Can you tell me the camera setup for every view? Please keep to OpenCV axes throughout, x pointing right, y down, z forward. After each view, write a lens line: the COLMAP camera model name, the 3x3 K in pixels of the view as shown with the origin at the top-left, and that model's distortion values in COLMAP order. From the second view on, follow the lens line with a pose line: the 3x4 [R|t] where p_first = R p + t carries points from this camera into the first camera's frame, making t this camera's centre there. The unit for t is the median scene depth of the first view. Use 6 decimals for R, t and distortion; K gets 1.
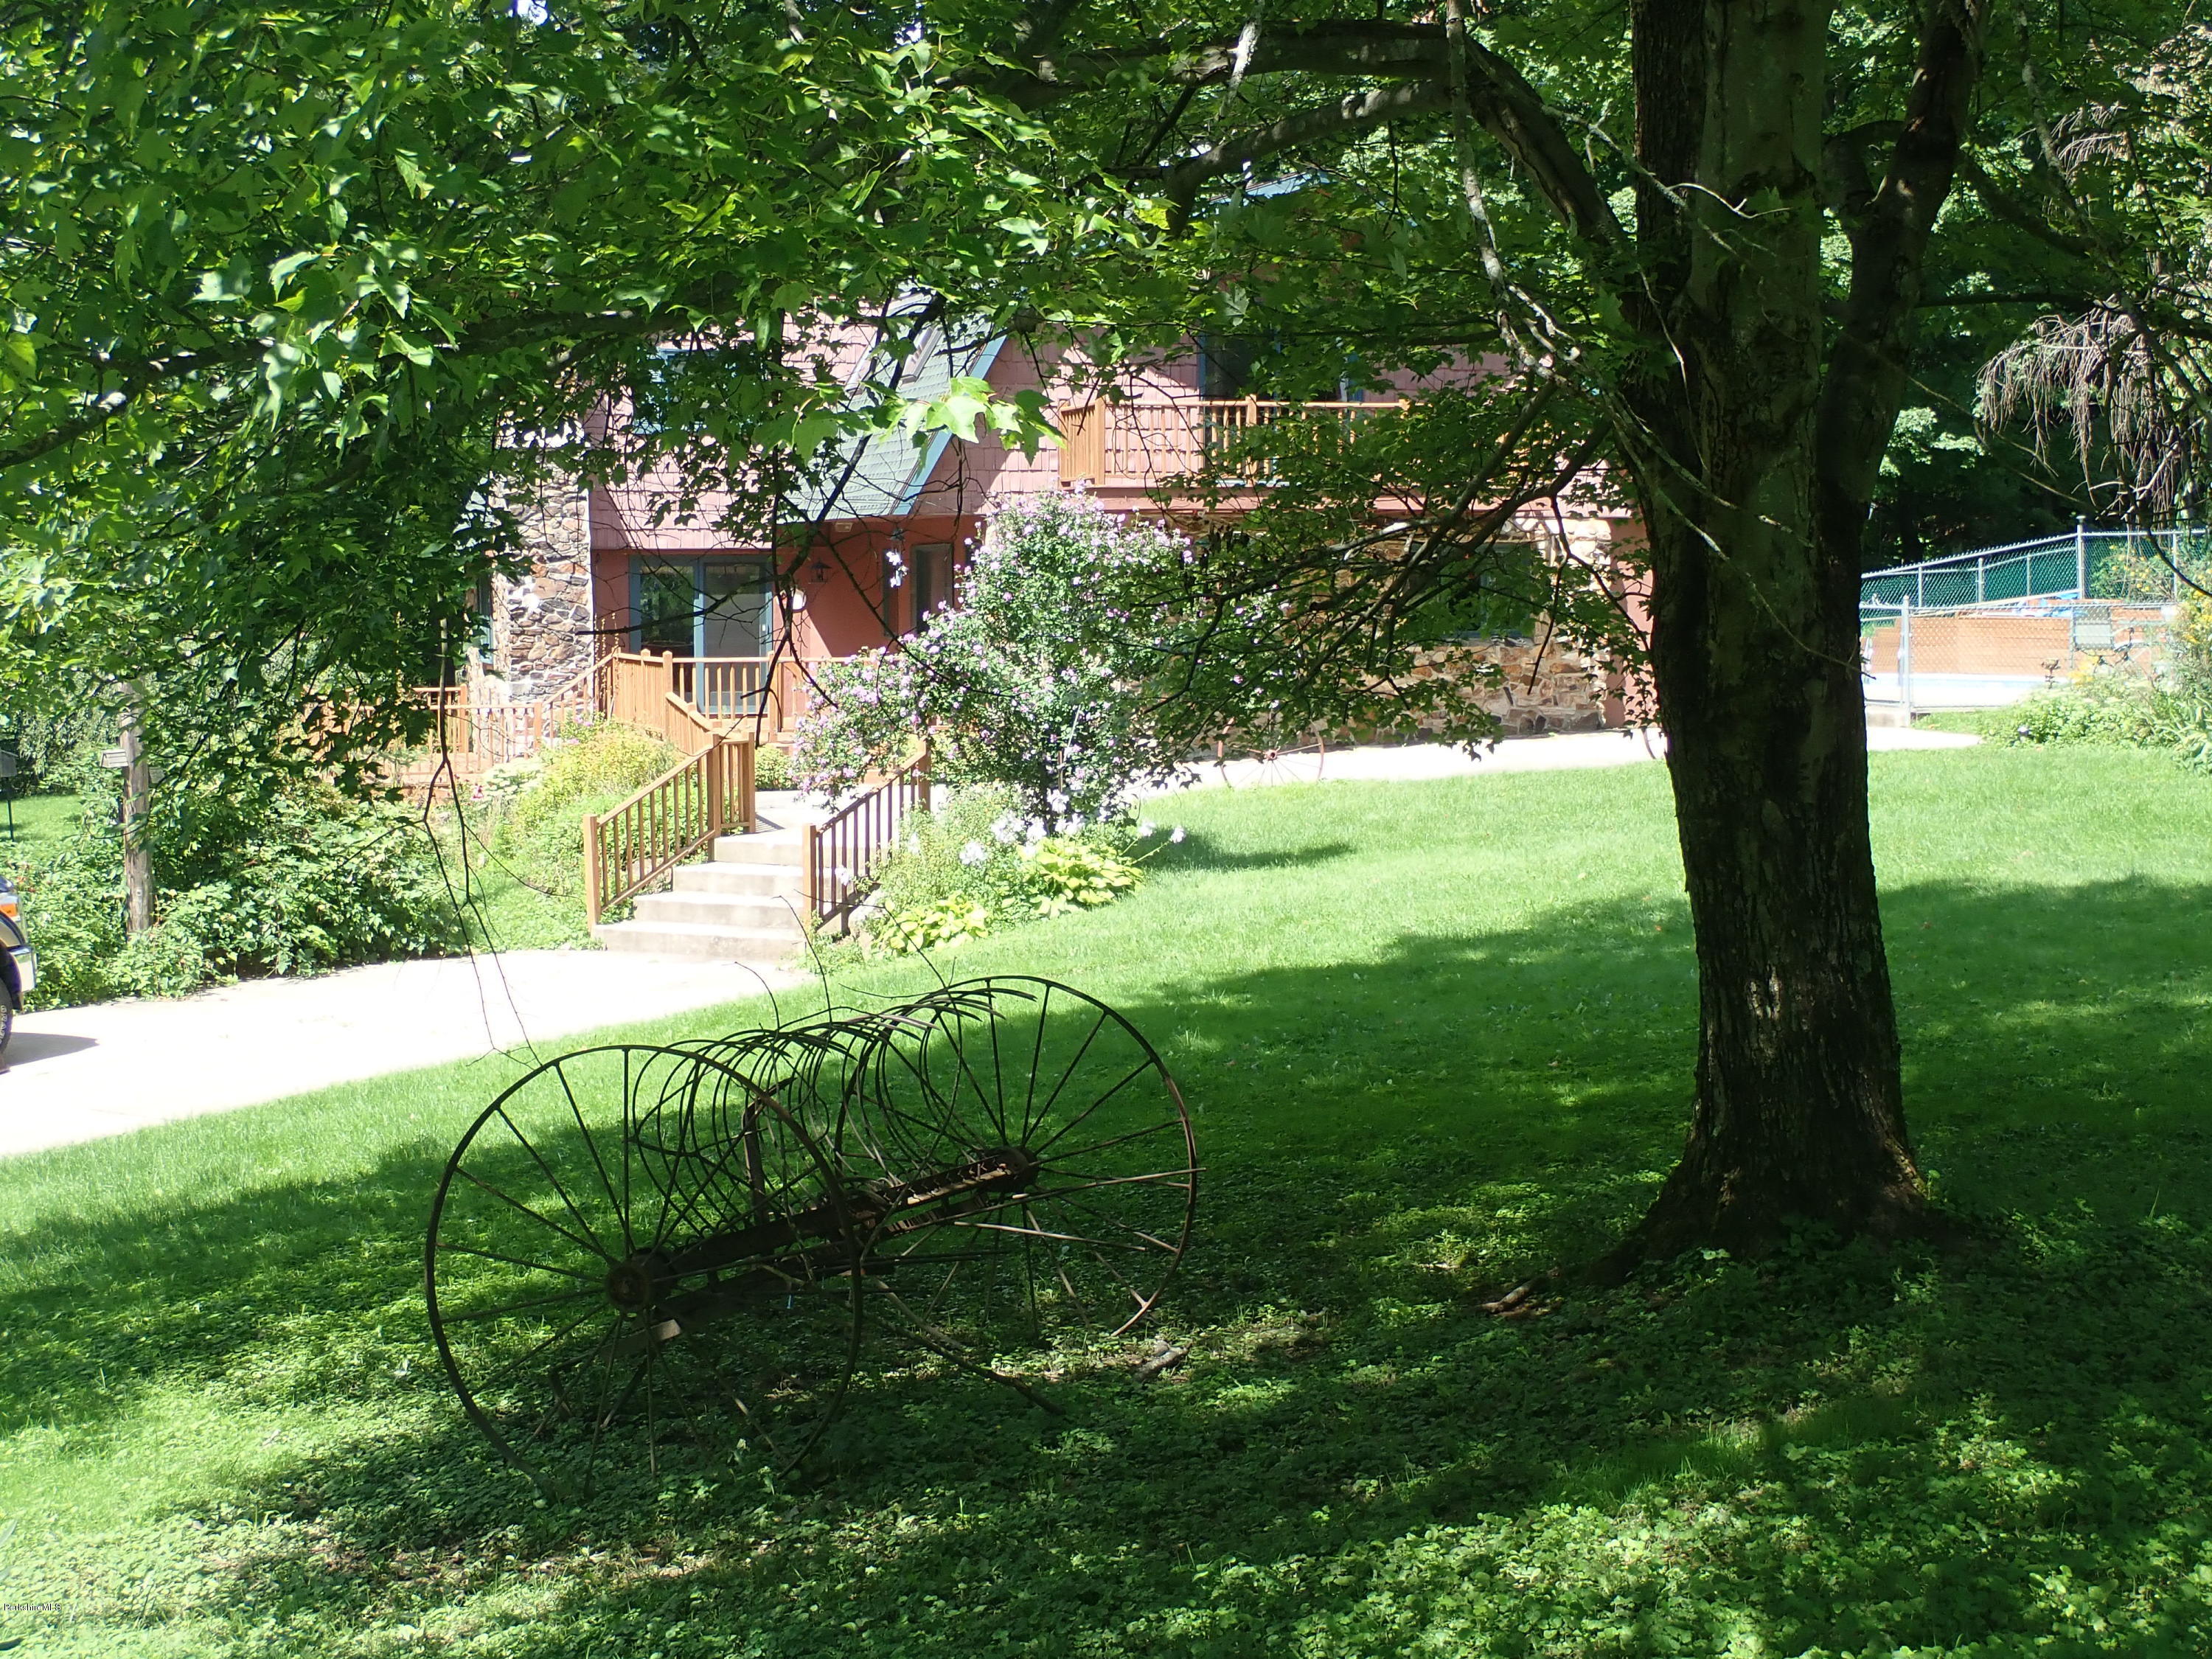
lens RADIAL K [[3458.3, 0, 1093.0], [0, 3458.3, 816.2], [0, 0, 1]] dist [0.023673, 0.000000]
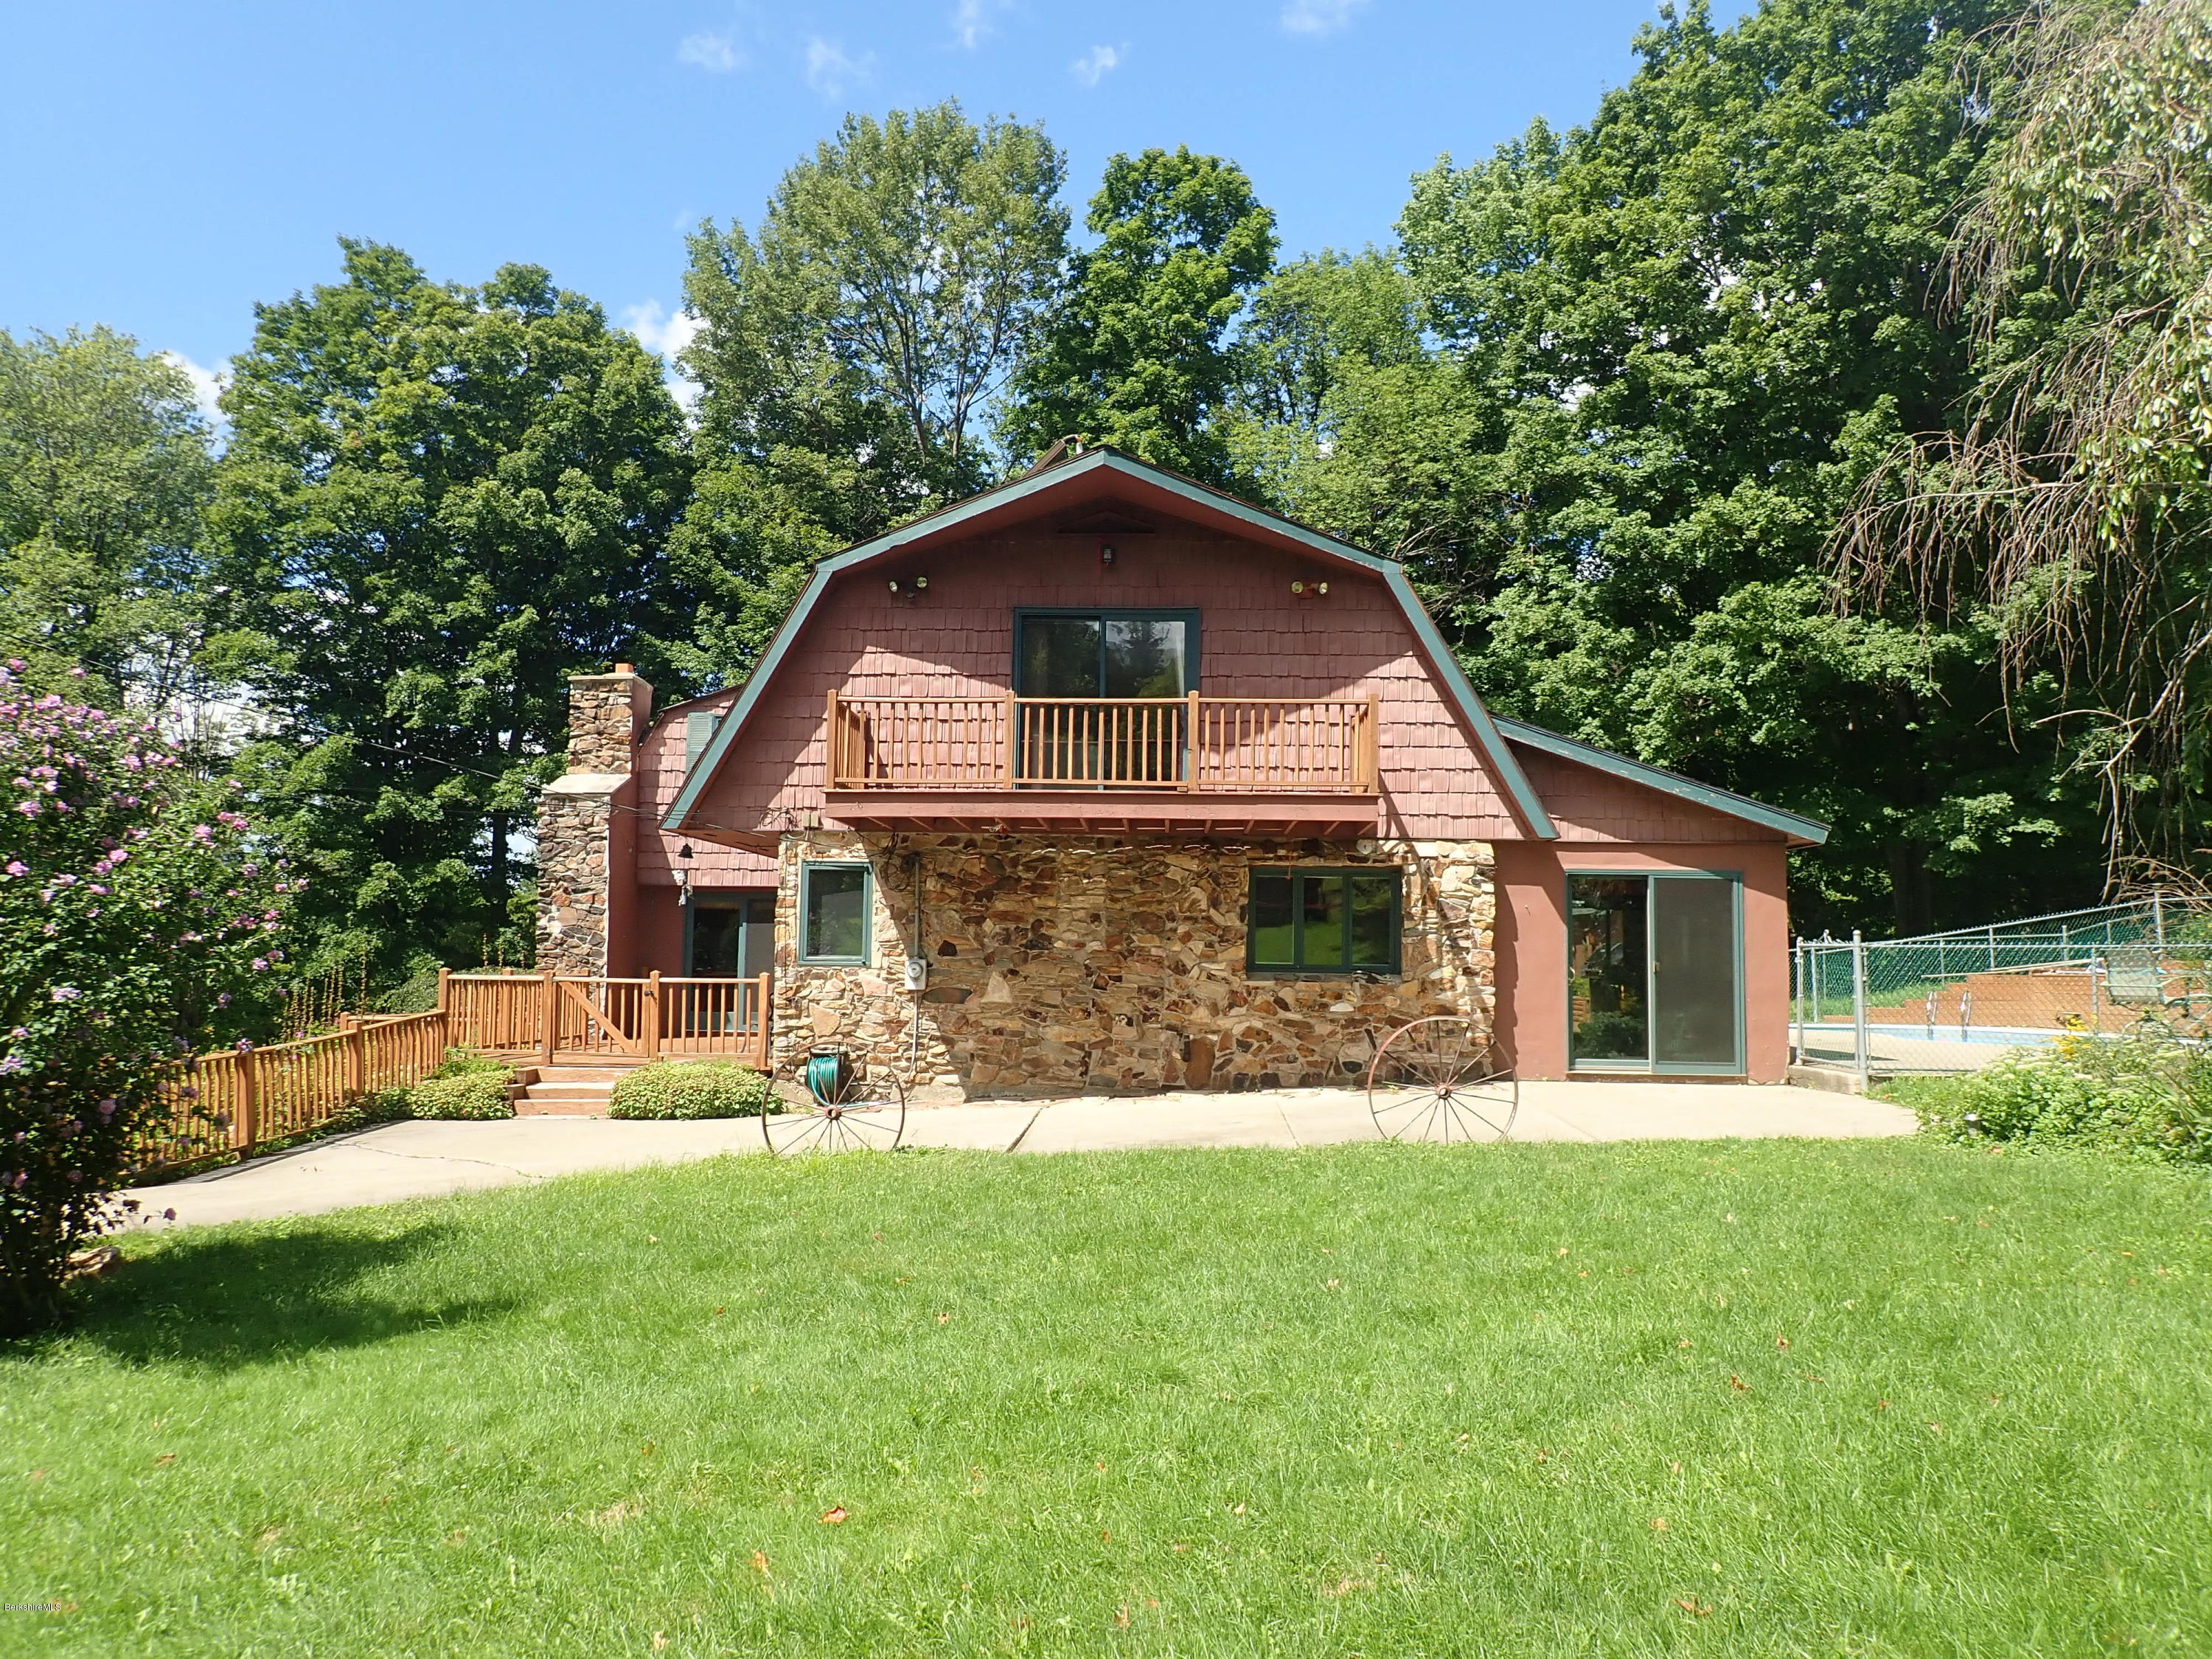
lens RADIAL K [[1639.6, 0, 1095.9], [0, 1639.6, 809.7], [0, 0, 1]] dist [-0.012071, 0.021915]
pose [[0.947366, -0.013405, -0.319873, 0.251140], [-0.038037, 0.987334, -0.154030, -0.034044], [0.317886, 0.158090, 0.934856, 0.769265]]
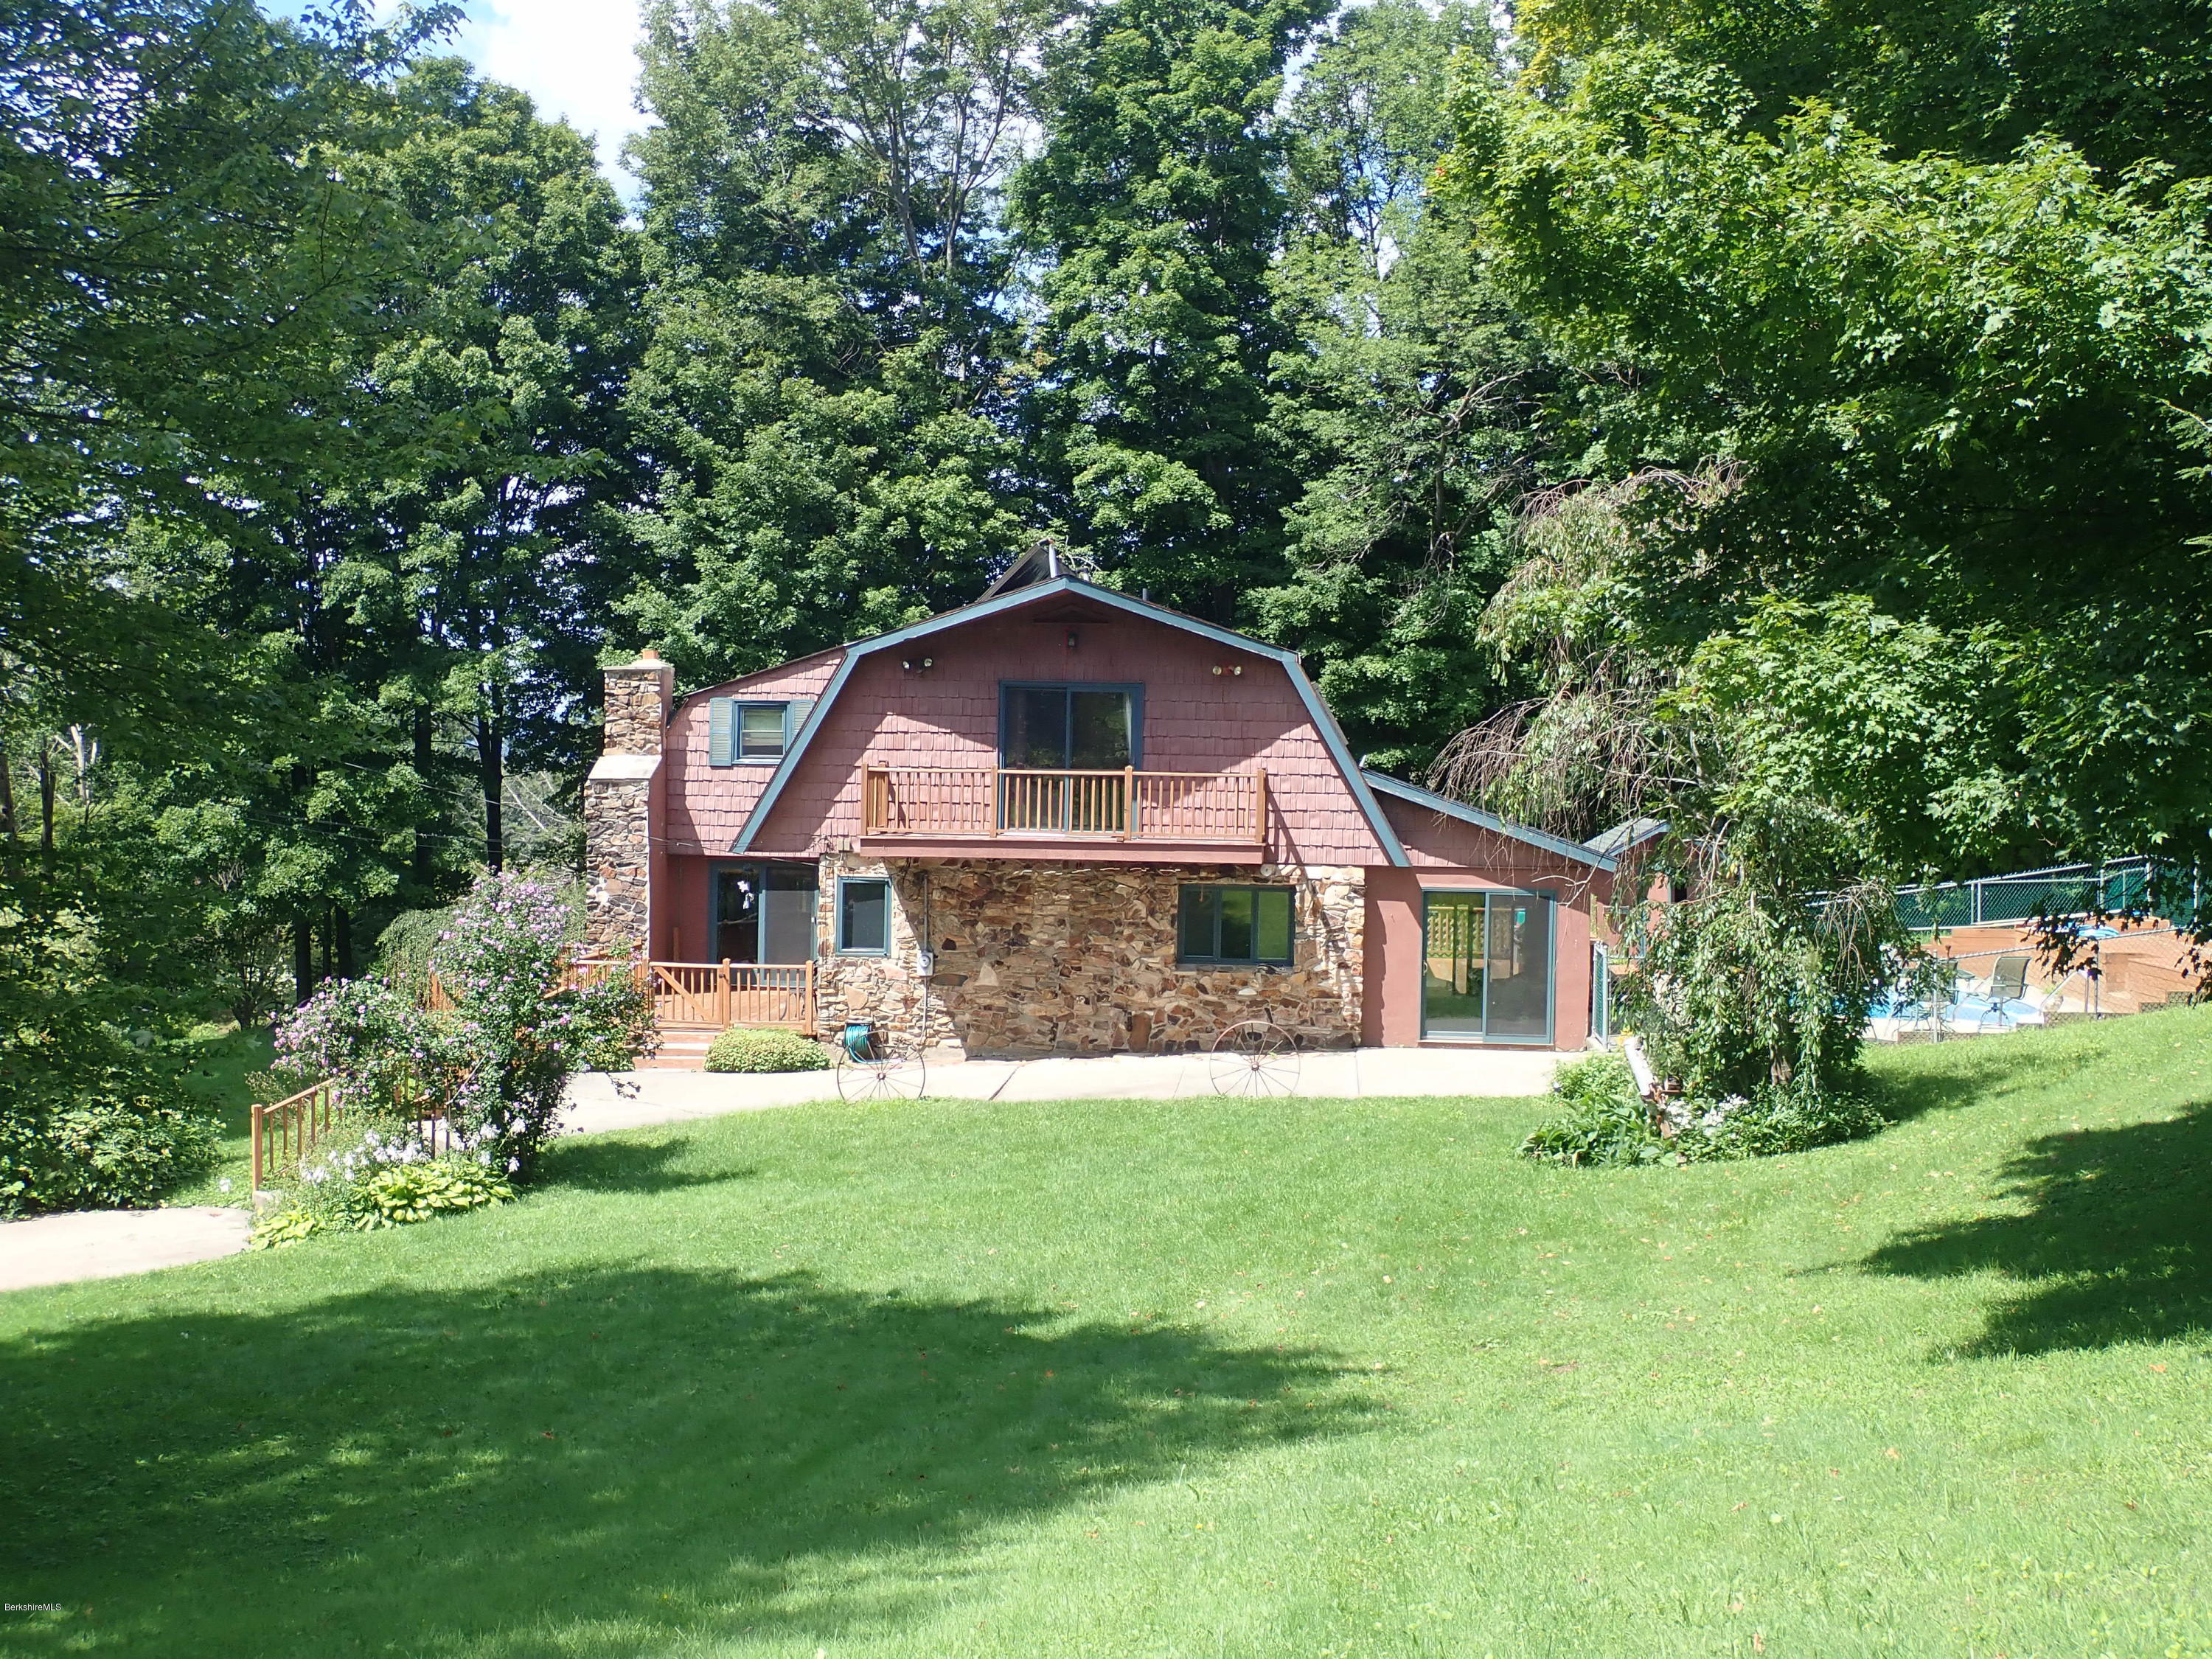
lens RADIAL K [[2795.0, 0, 1121.4], [0, 2795.0, 841.6], [0, 0, 1]] dist [-0.001207, 0.000000]
pose [[0.938236, 0.030766, -0.344624, 0.529901], [-0.044076, 0.998552, -0.030851, -0.083035], [0.343176, 0.044136, 0.938234, 0.124085]]
